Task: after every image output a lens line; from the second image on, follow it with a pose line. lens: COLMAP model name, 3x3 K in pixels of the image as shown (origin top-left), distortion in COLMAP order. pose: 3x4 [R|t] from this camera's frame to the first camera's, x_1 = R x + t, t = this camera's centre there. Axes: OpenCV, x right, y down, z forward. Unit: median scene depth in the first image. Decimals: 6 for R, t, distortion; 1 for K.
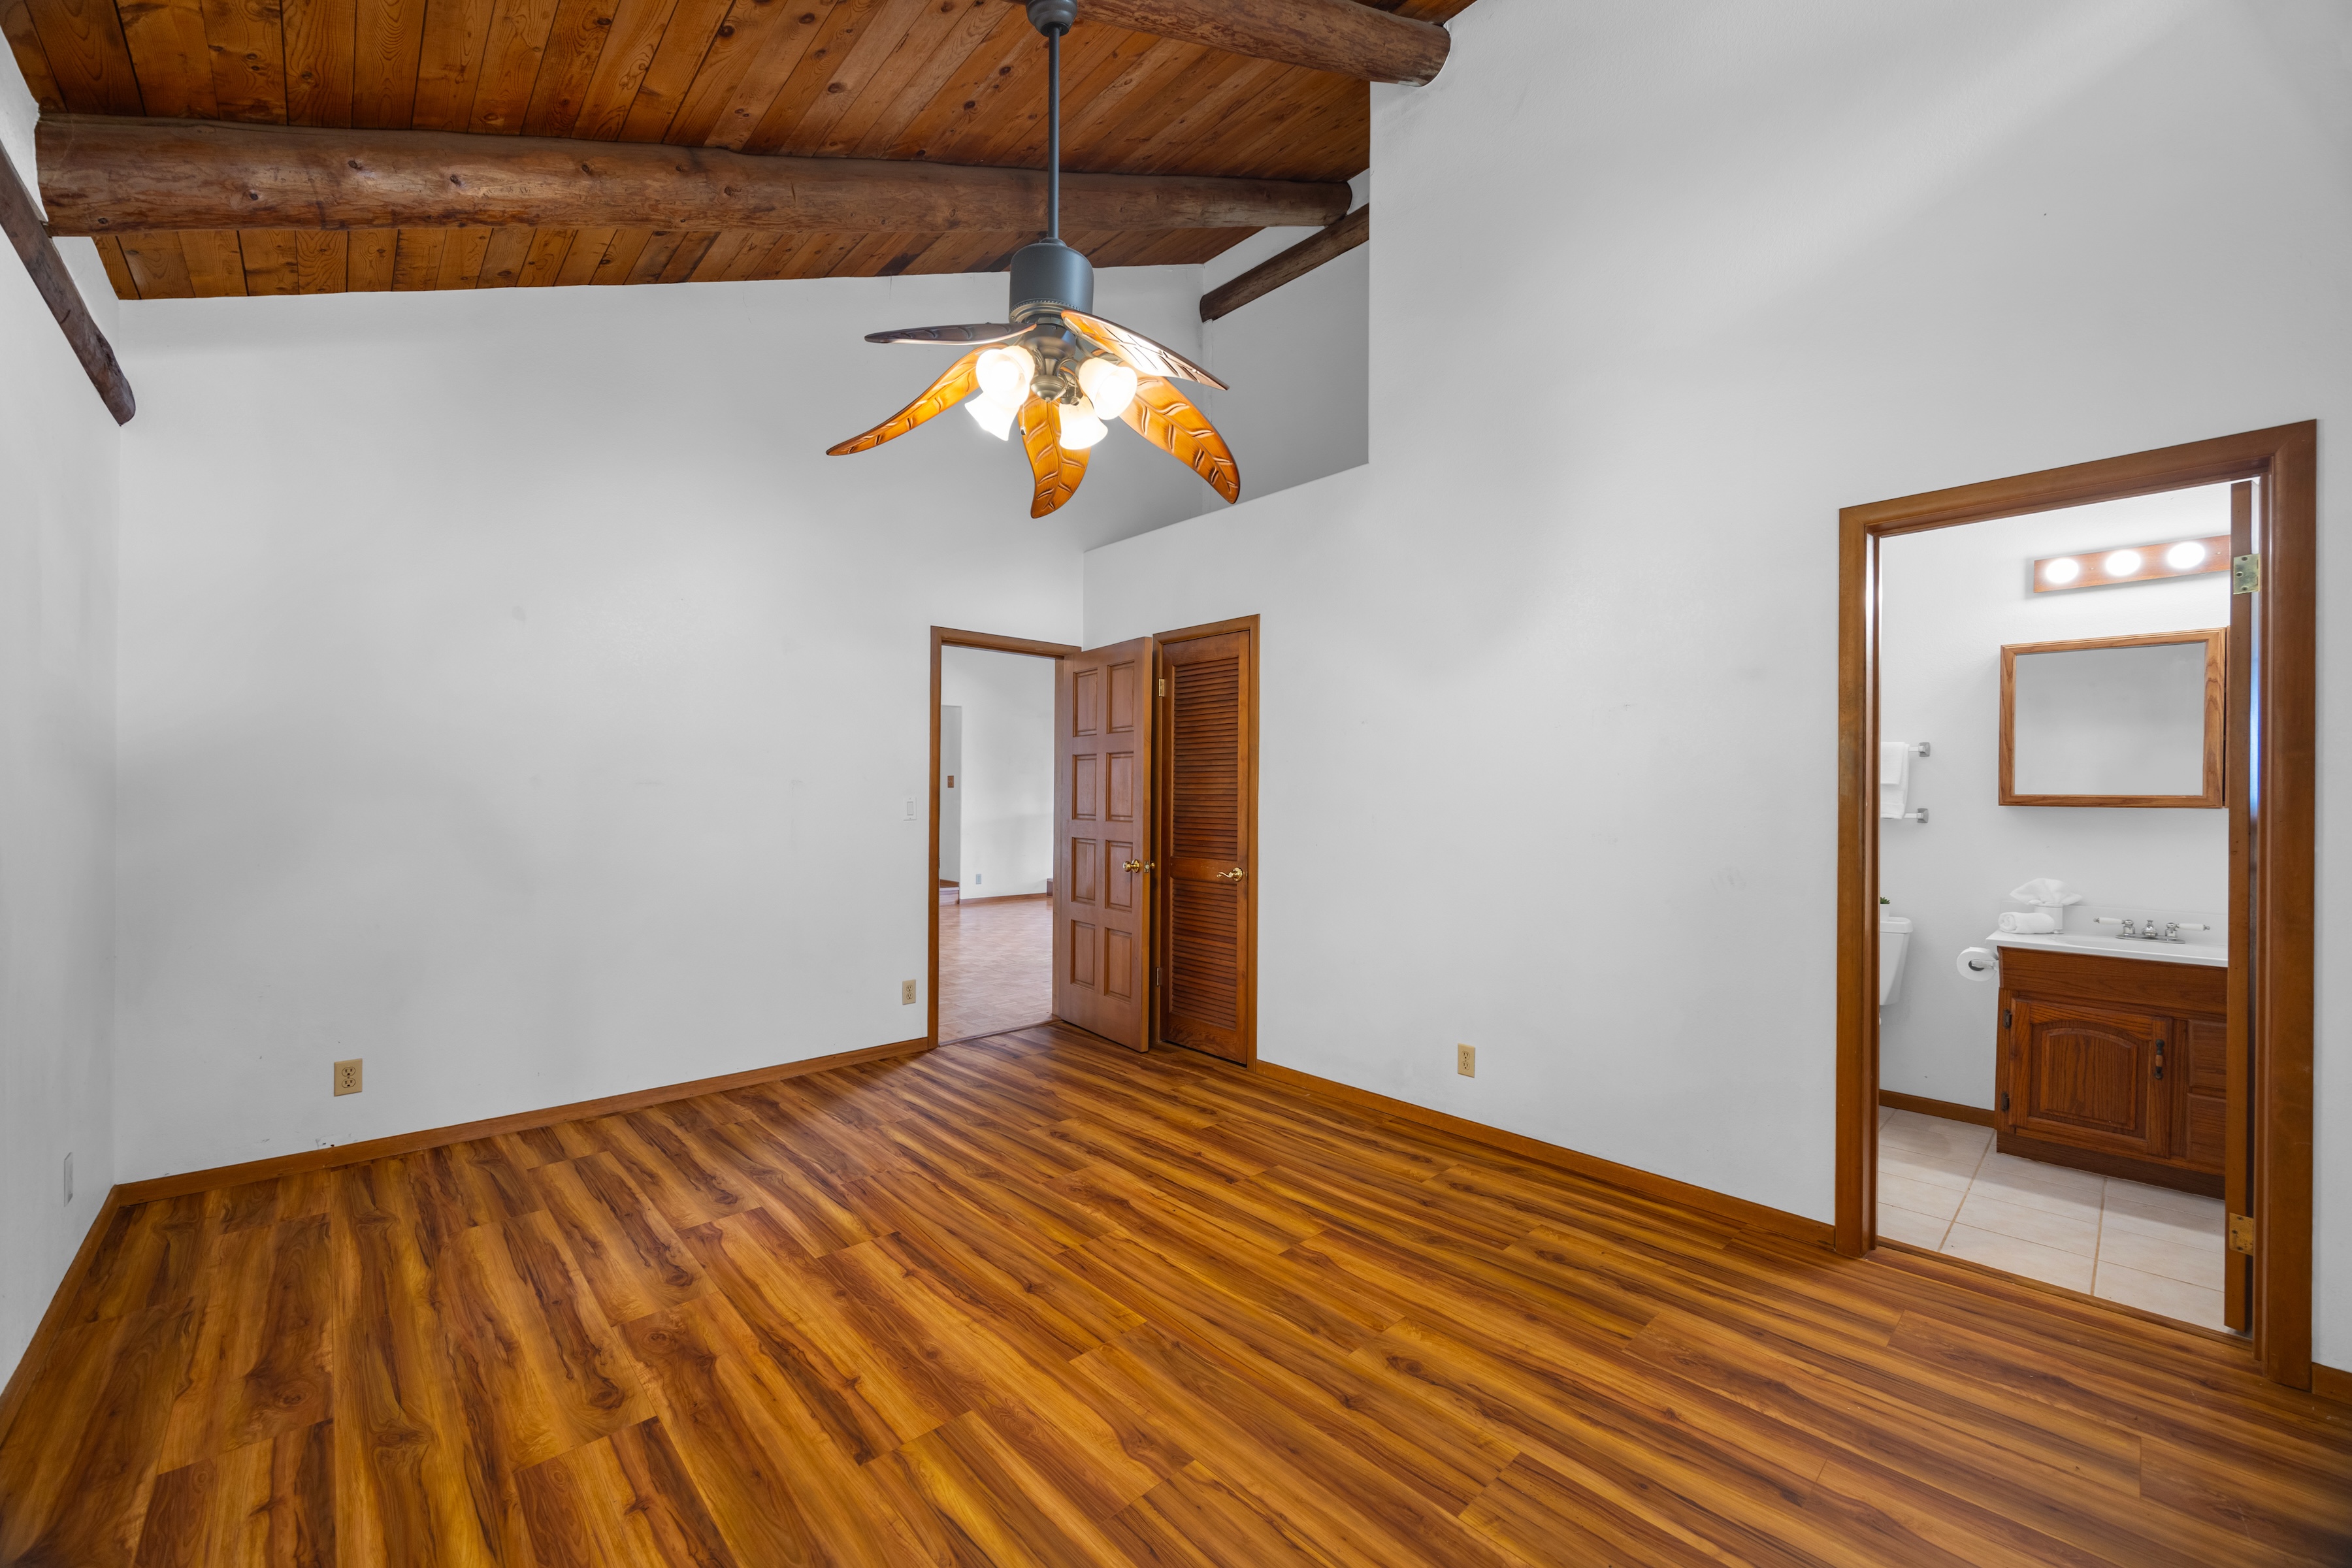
lens RADIAL K [[917.0, 0, 1176.5], [0, 917.0, 794.0], [0, 0, 1]] dist [-0.000100, -0.000082]
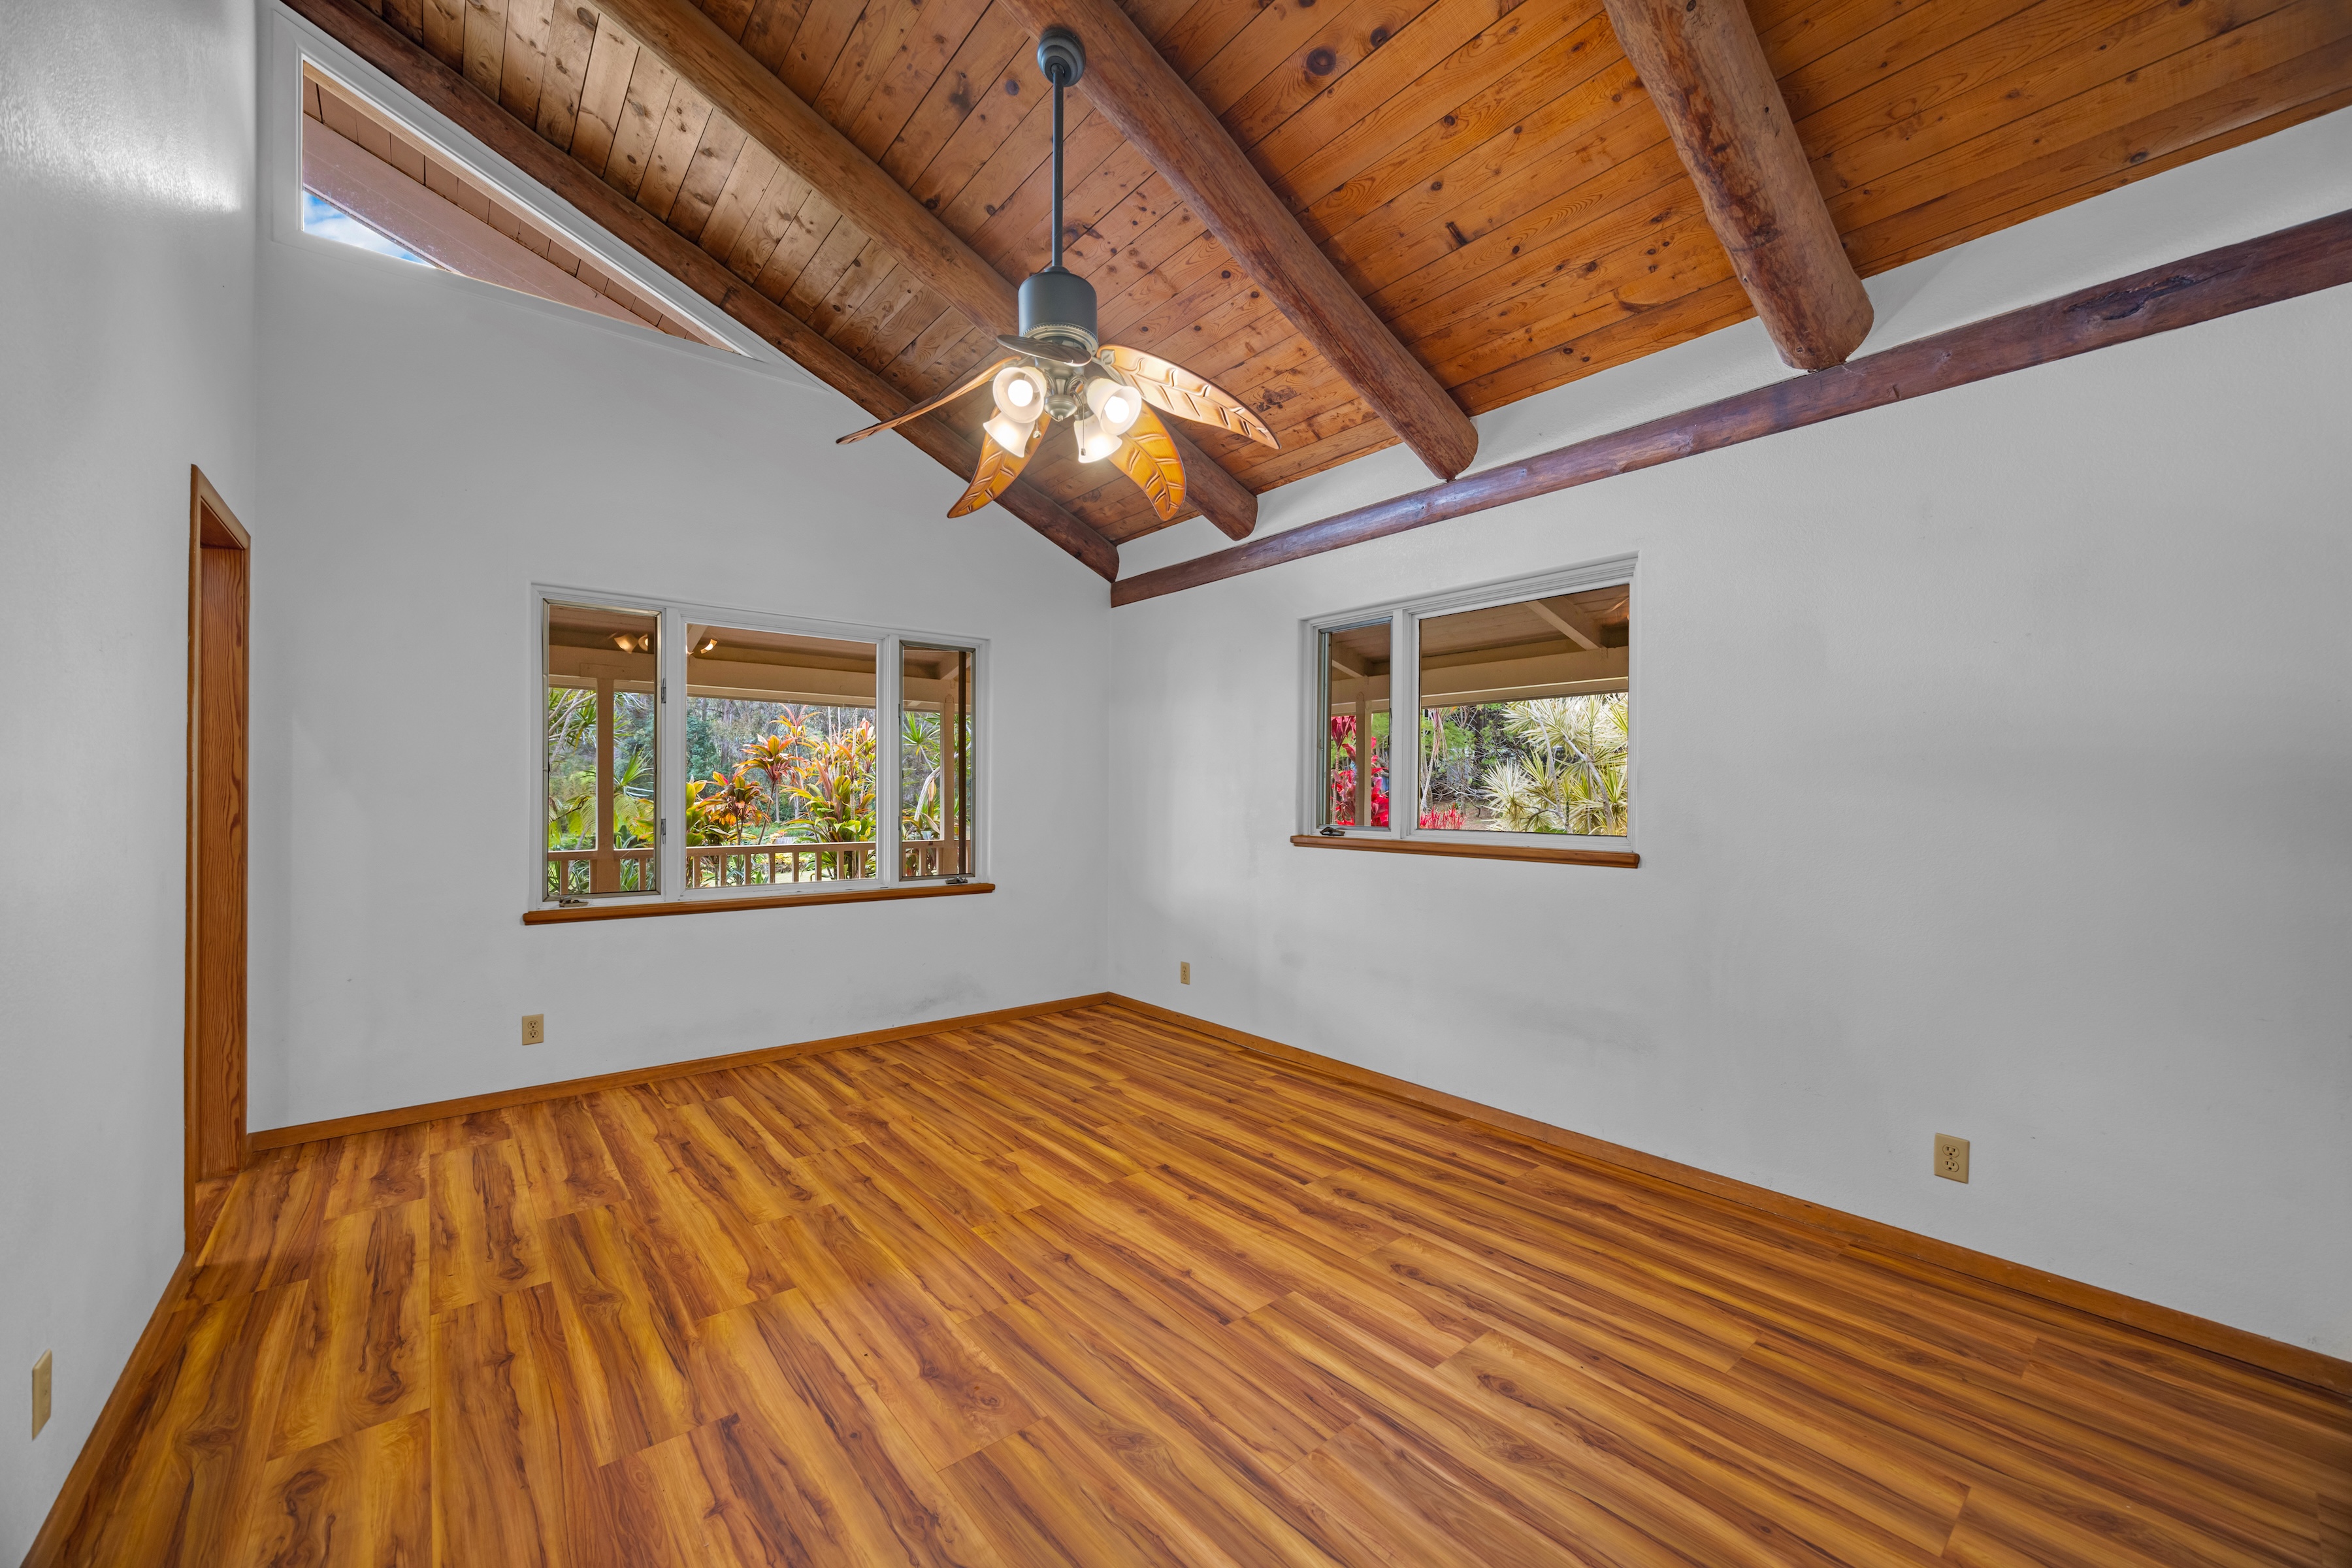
lens RADIAL K [[917.0, 0, 1176.5], [0, 917.0, 794.0], [0, 0, 1]] dist [-0.000100, -0.000082]
pose [[-0.997869, -0.014477, 0.063617, -0.344277], [-0.014611, 0.999892, -0.001646, 0.006459], [-0.063586, -0.002572, -0.997973, 2.040492]]
